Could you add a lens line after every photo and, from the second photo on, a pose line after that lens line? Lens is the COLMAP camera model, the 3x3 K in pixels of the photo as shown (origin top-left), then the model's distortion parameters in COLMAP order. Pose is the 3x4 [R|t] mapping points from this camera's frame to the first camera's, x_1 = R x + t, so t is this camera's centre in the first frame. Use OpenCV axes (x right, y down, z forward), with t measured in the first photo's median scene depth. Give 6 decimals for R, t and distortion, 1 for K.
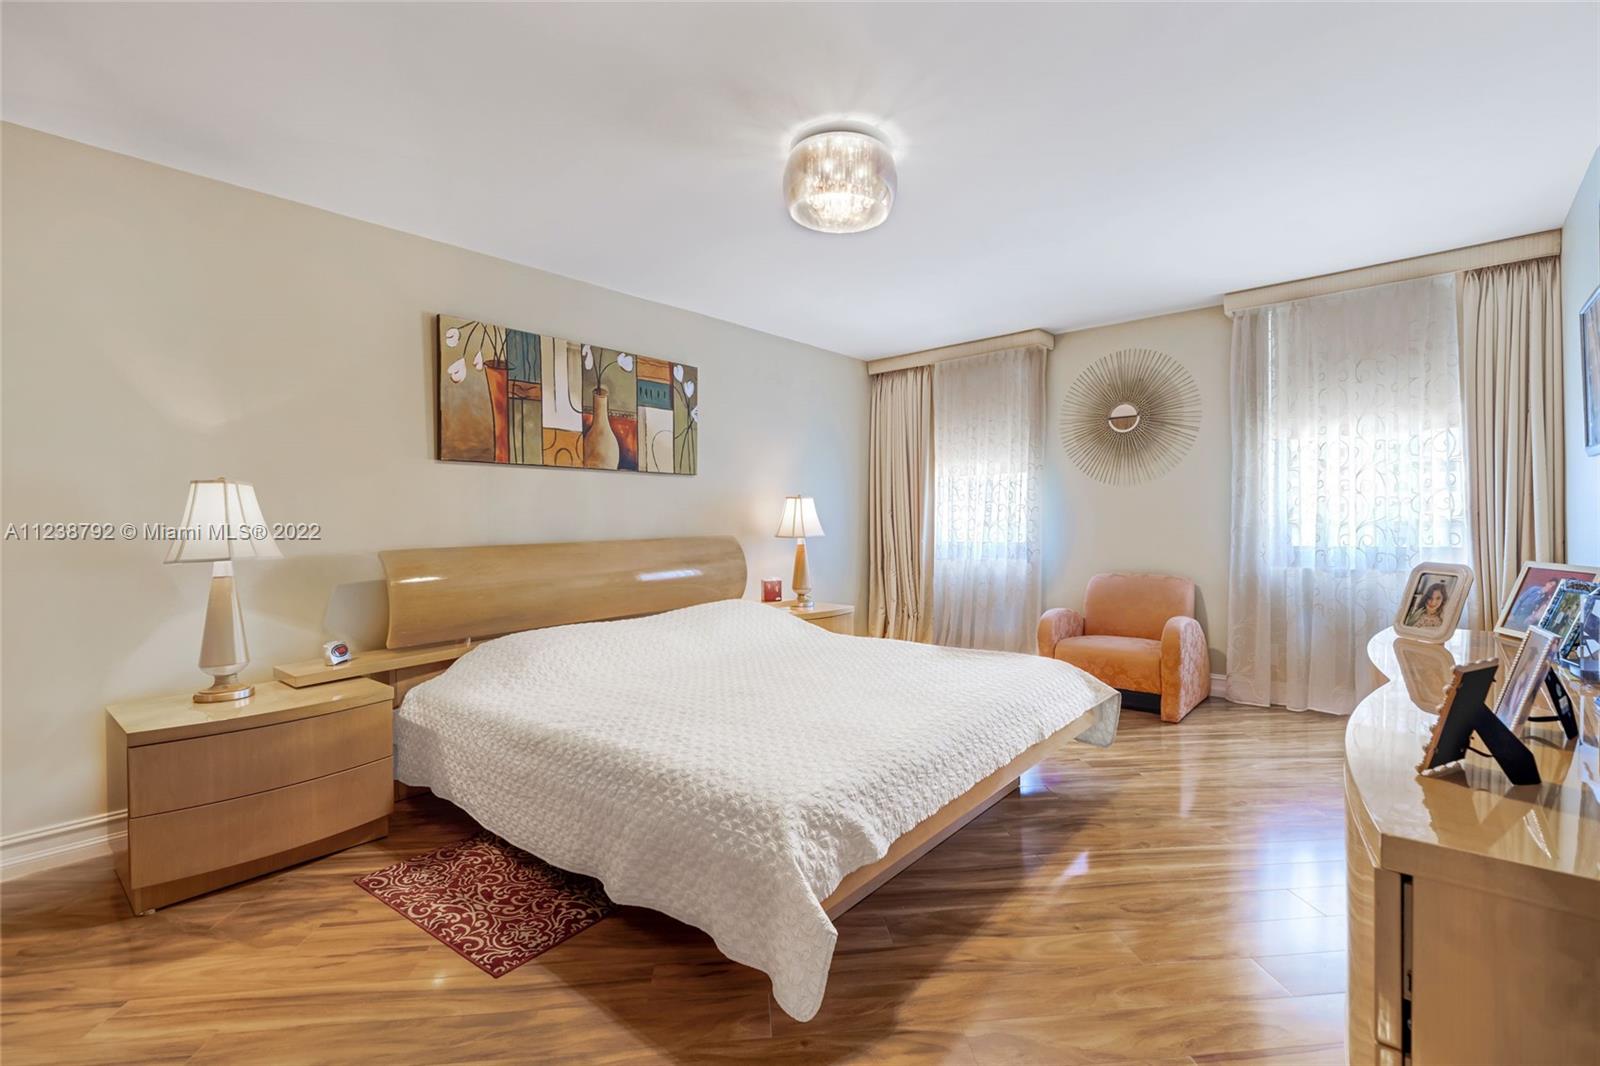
lens RADIAL K [[711.0, 0, 807.4], [0, 711.0, 531.0], [0, 0, 1]] dist [0.003004, -0.000052]
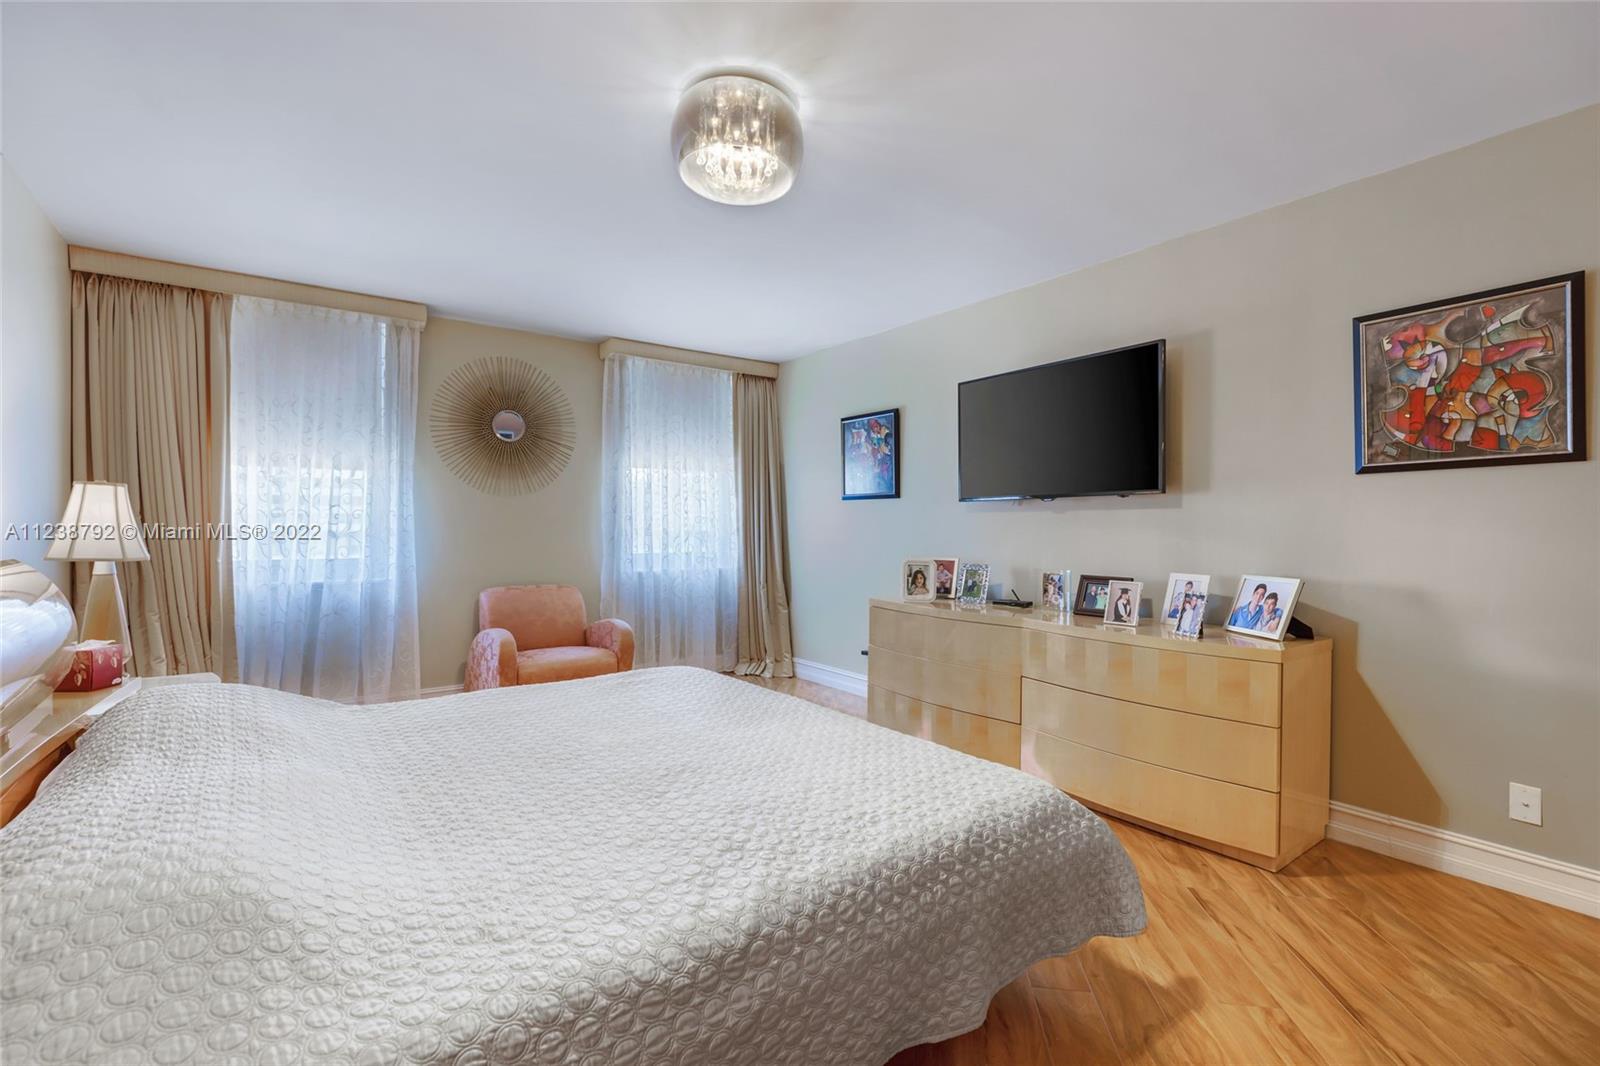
lens RADIAL K [[711.0, 0, 807.4], [0, 711.0, 531.0], [0, 0, 1]] dist [0.003004, -0.000052]
pose [[0.229452, 0.007601, 0.973290, -0.501652], [0.007558, 0.999925, -0.009591, -0.004922], [-0.973291, 0.009557, 0.229378, 0.468928]]
